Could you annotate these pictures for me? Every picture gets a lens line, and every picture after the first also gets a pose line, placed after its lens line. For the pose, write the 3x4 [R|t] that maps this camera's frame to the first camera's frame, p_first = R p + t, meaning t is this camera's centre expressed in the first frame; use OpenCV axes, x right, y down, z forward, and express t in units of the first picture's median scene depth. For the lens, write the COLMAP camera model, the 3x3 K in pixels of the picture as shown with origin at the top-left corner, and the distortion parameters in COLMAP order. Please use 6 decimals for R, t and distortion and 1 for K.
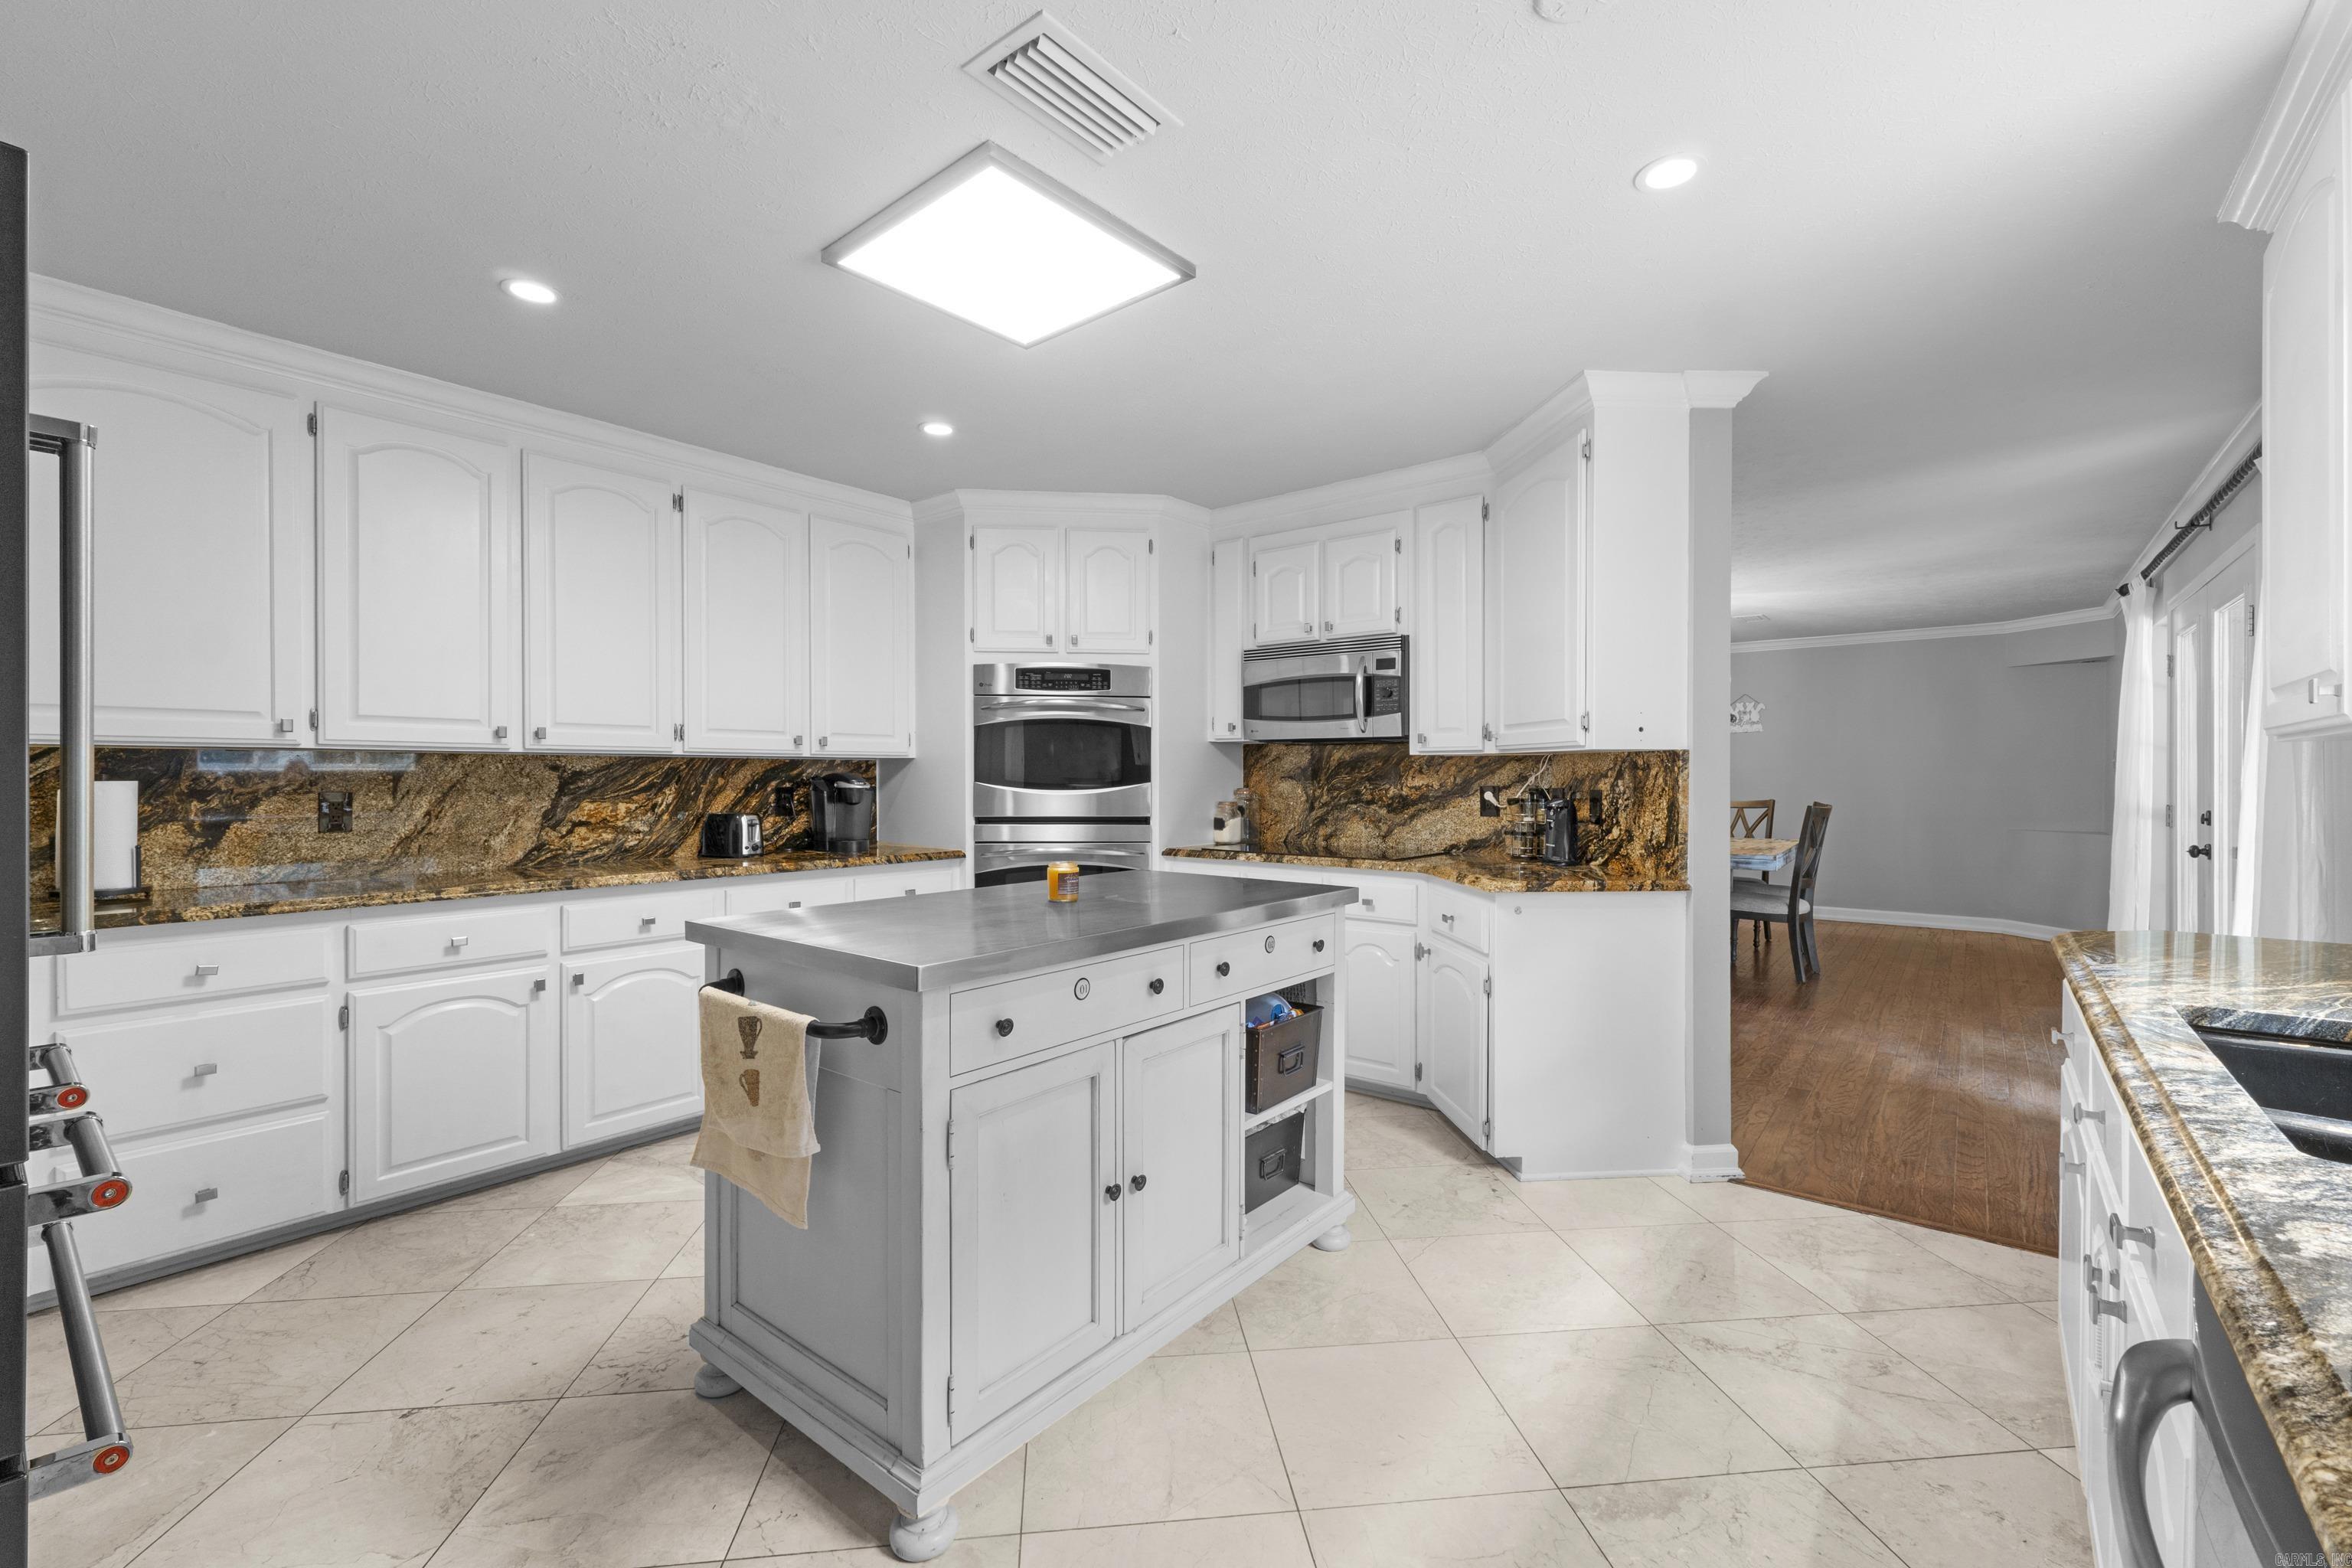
lens RADIAL K [[995.2, 0, 1176.0], [0, 995.2, 784.0], [0, 0, 1]] dist [0.000382, 0.000014]
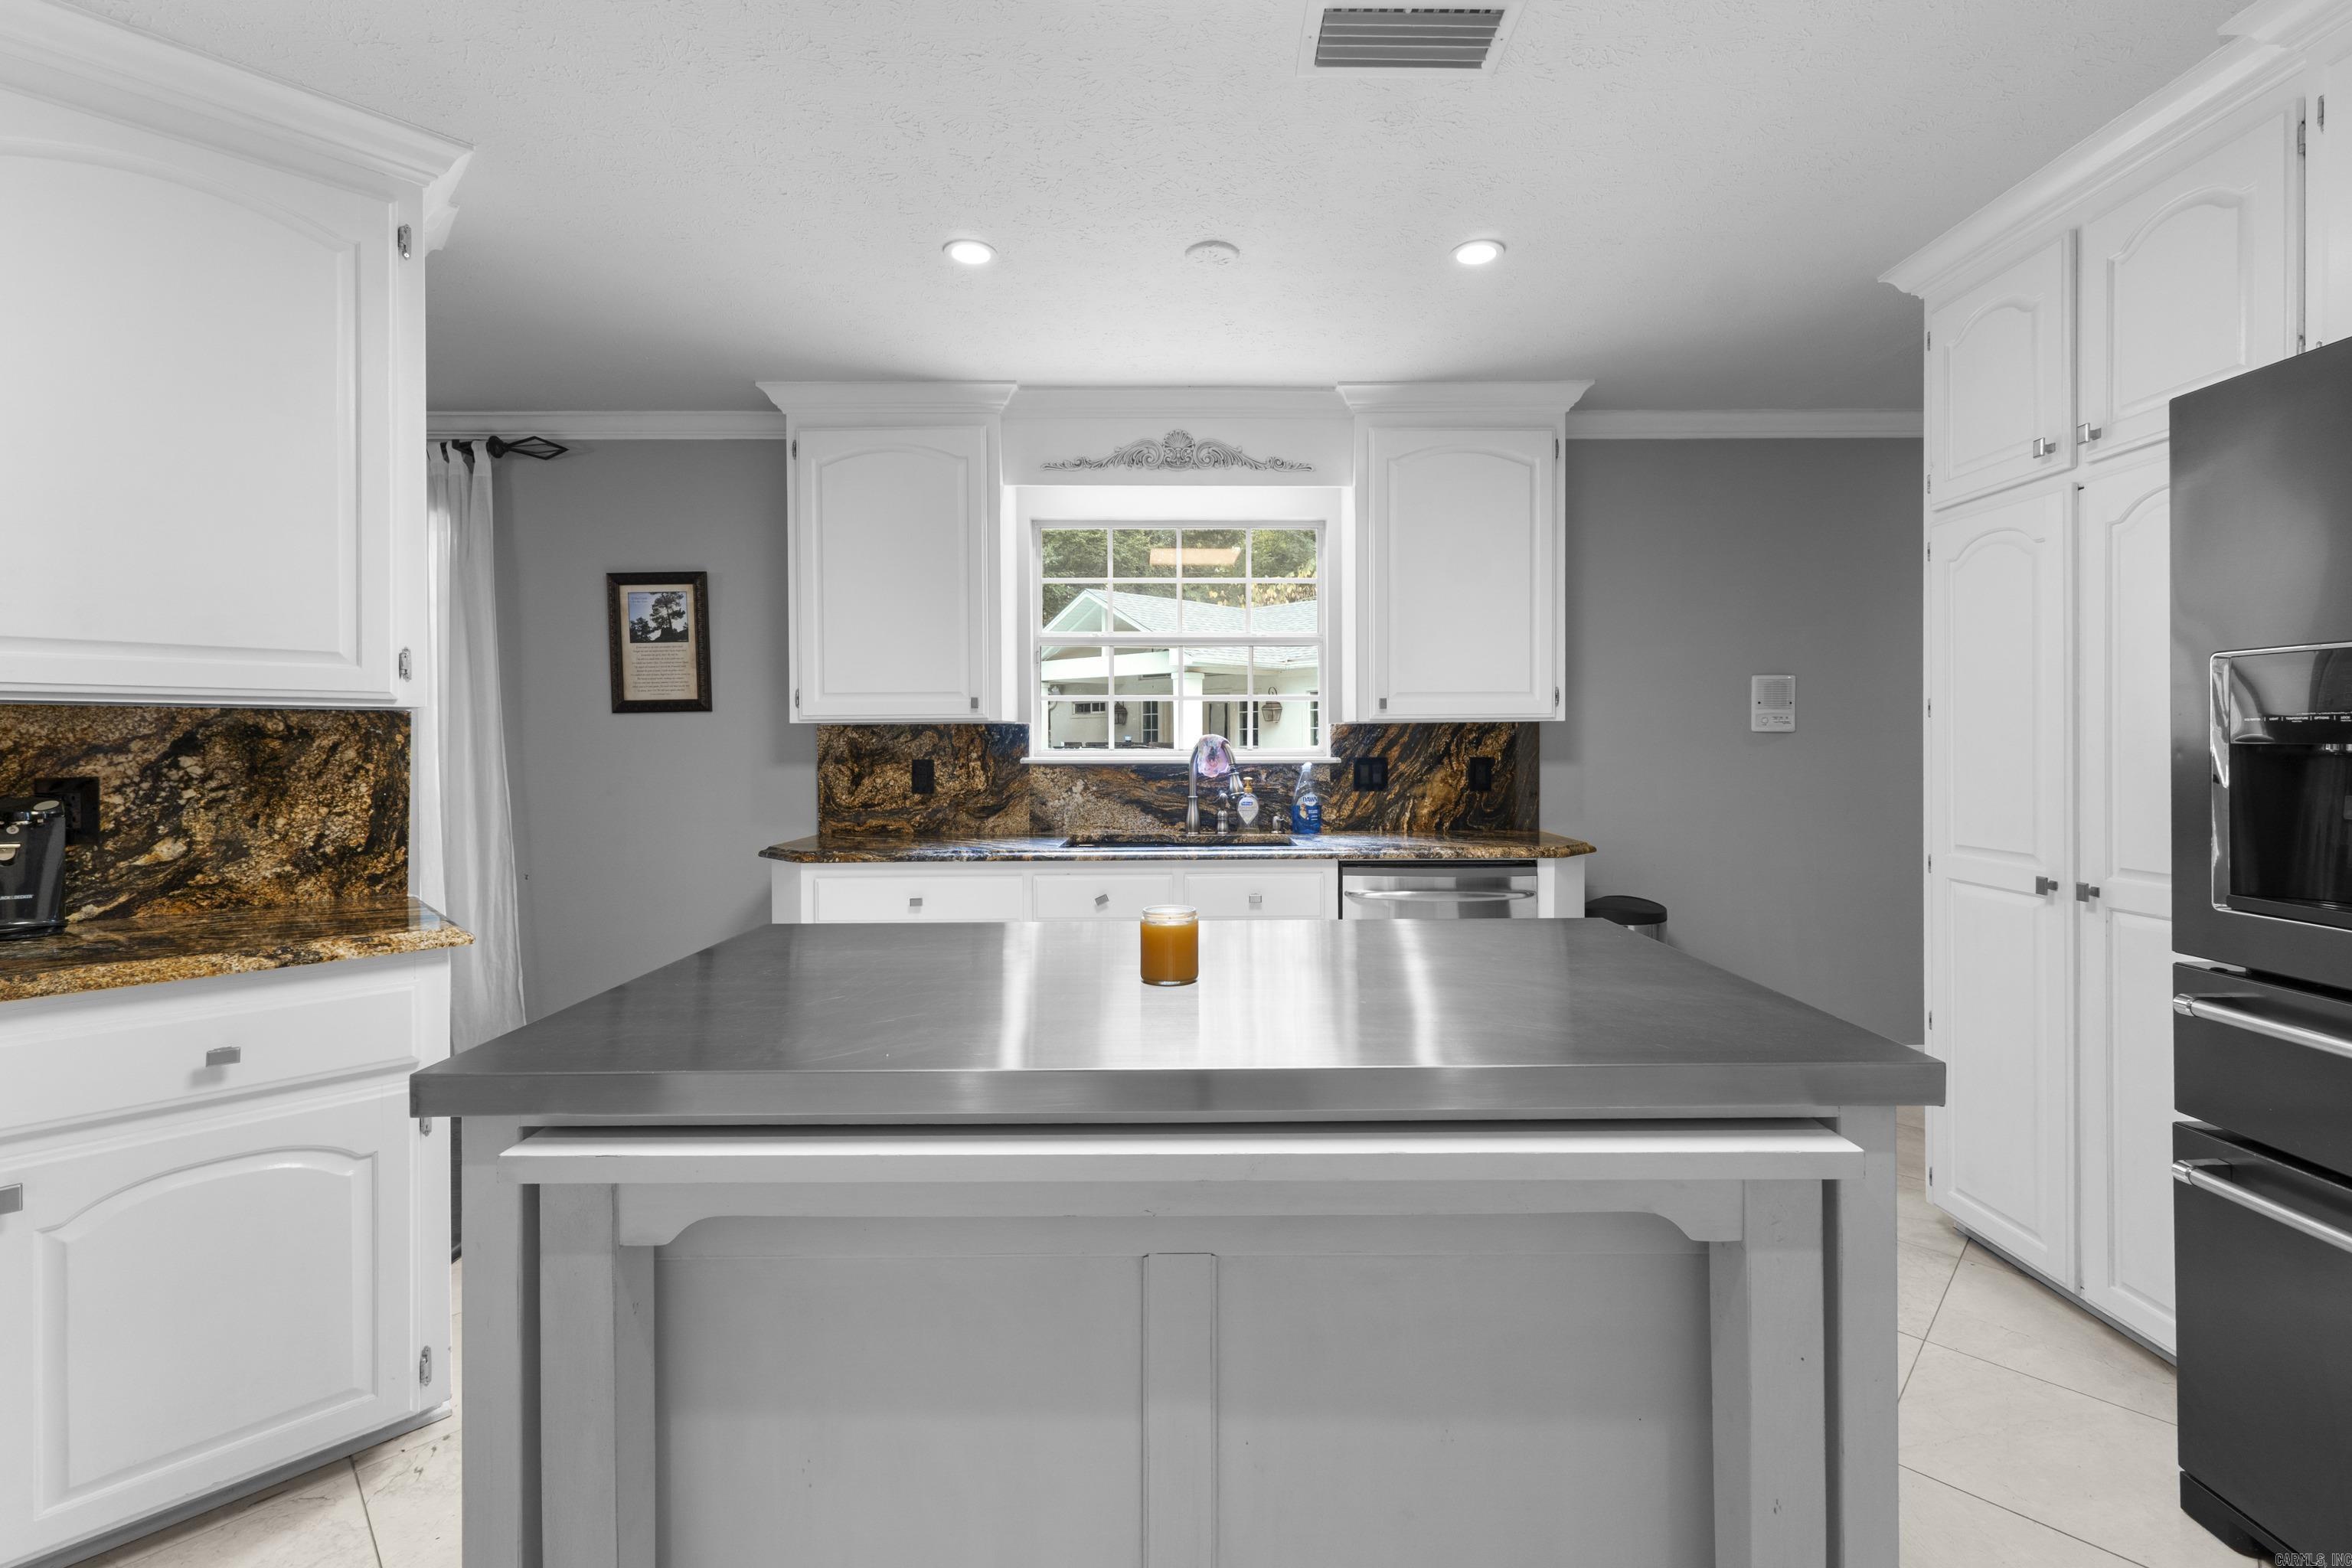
lens RADIAL K [[995.2, 0, 1176.0], [0, 995.2, 784.0], [0, 0, 1]] dist [0.000382, 0.000014]
pose [[-0.626909, -0.021759, 0.778788, -0.360790], [0.018011, 0.998938, 0.042409, -0.002069], [-0.778884, 0.040613, -0.625852, 0.931123]]
